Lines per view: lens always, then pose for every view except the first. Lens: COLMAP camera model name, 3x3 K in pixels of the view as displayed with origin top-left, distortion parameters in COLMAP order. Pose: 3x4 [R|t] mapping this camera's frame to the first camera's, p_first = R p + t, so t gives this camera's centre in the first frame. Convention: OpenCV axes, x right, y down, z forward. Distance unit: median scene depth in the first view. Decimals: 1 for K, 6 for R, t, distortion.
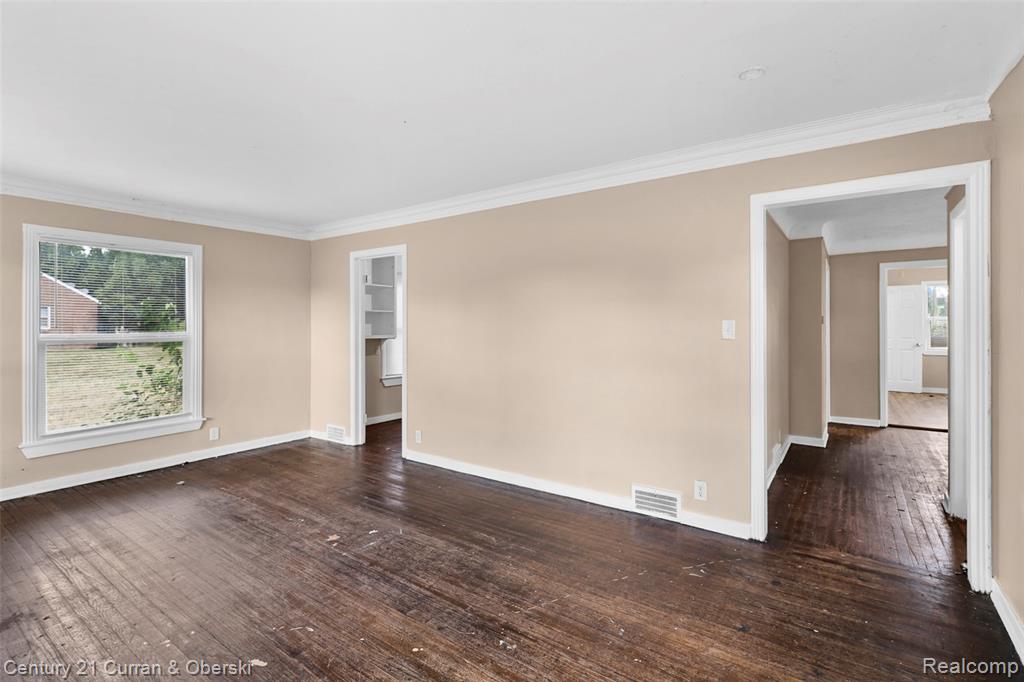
lens RADIAL K [[476.7, 0, 513.9], [0, 476.7, 323.3], [0, 0, 1]] dist [-0.003124, -0.000231]
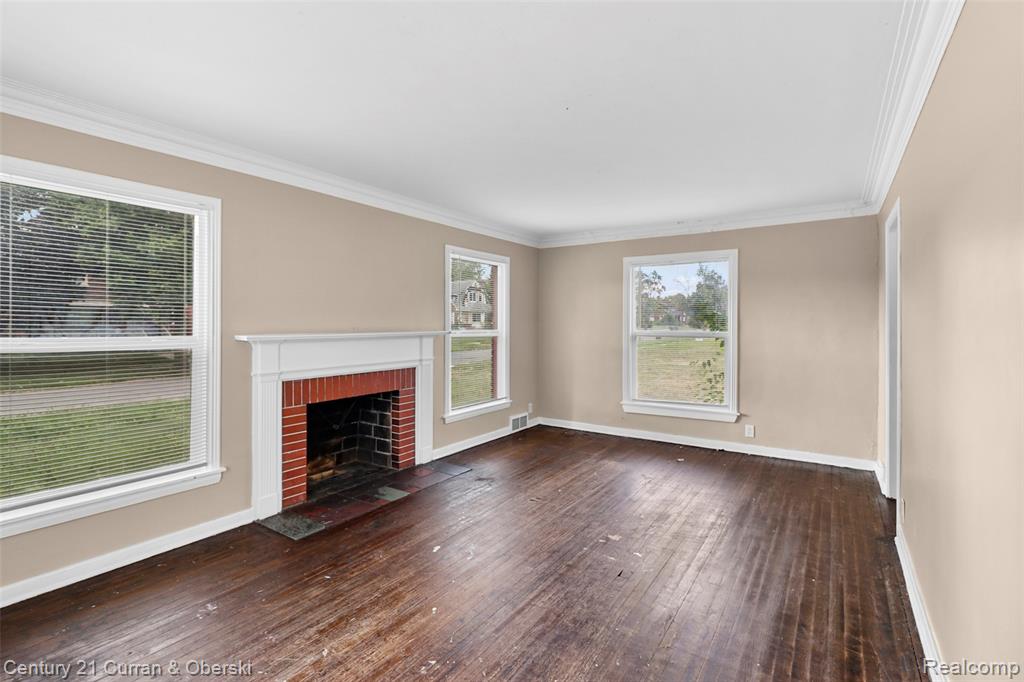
lens RADIAL K [[476.7, 0, 513.9], [0, 476.7, 323.3], [0, 0, 1]] dist [-0.003124, -0.000231]
pose [[0.018957, 0.000776, -0.999820, 0.684871], [0.002292, 0.999997, 0.000820, -0.001471], [0.999818, -0.002307, 0.018955, 0.852167]]
